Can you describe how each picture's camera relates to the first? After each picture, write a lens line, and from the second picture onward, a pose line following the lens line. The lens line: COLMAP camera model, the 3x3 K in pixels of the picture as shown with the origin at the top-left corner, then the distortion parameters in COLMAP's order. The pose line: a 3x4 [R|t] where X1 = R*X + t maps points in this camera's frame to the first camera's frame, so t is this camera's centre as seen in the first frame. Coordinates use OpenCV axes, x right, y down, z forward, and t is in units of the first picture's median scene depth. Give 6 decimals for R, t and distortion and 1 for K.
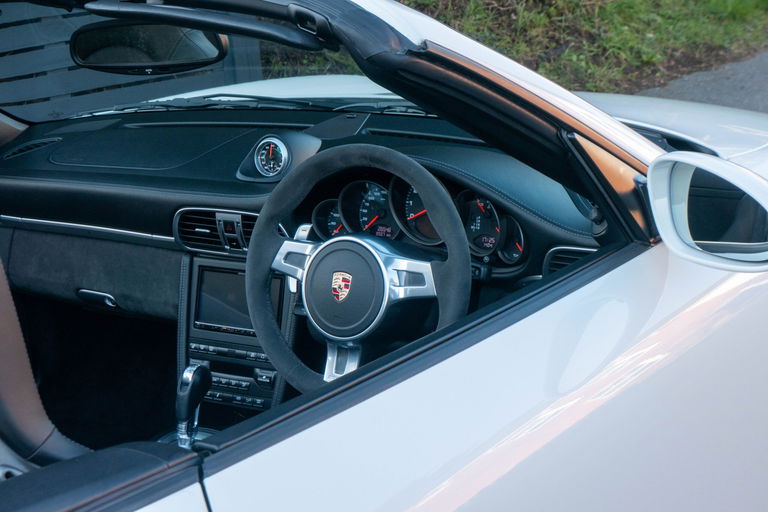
lens RADIAL K [[1805.2, 0, 385.8], [0, 1805.2, 255.8], [0, 0, 1]] dist [-0.133771, 0.000000]
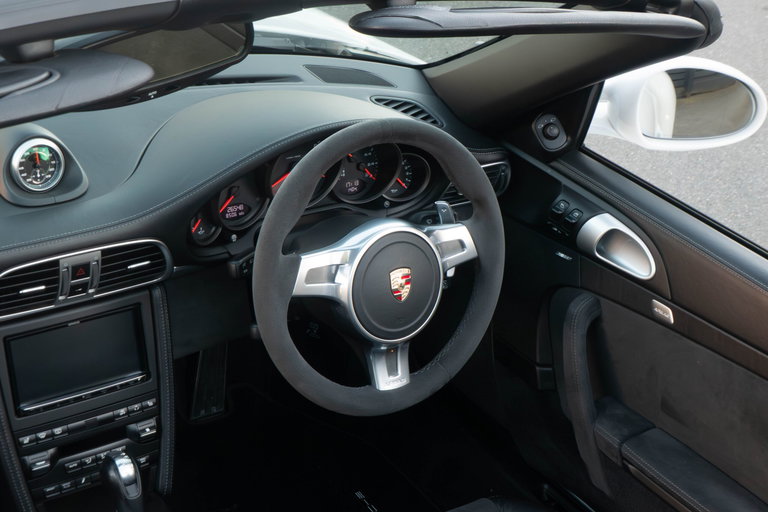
lens RADIAL K [[1244.3, 0, 384.2], [0, 1244.3, 256.3], [0, 0, 1]] dist [-0.024386, 0.000000]
pose [[0.363368, -0.347825, 0.864281, -0.485196], [0.139998, 0.937545, 0.318450, -0.168560], [-0.921067, 0.005283, 0.389369, 0.690166]]
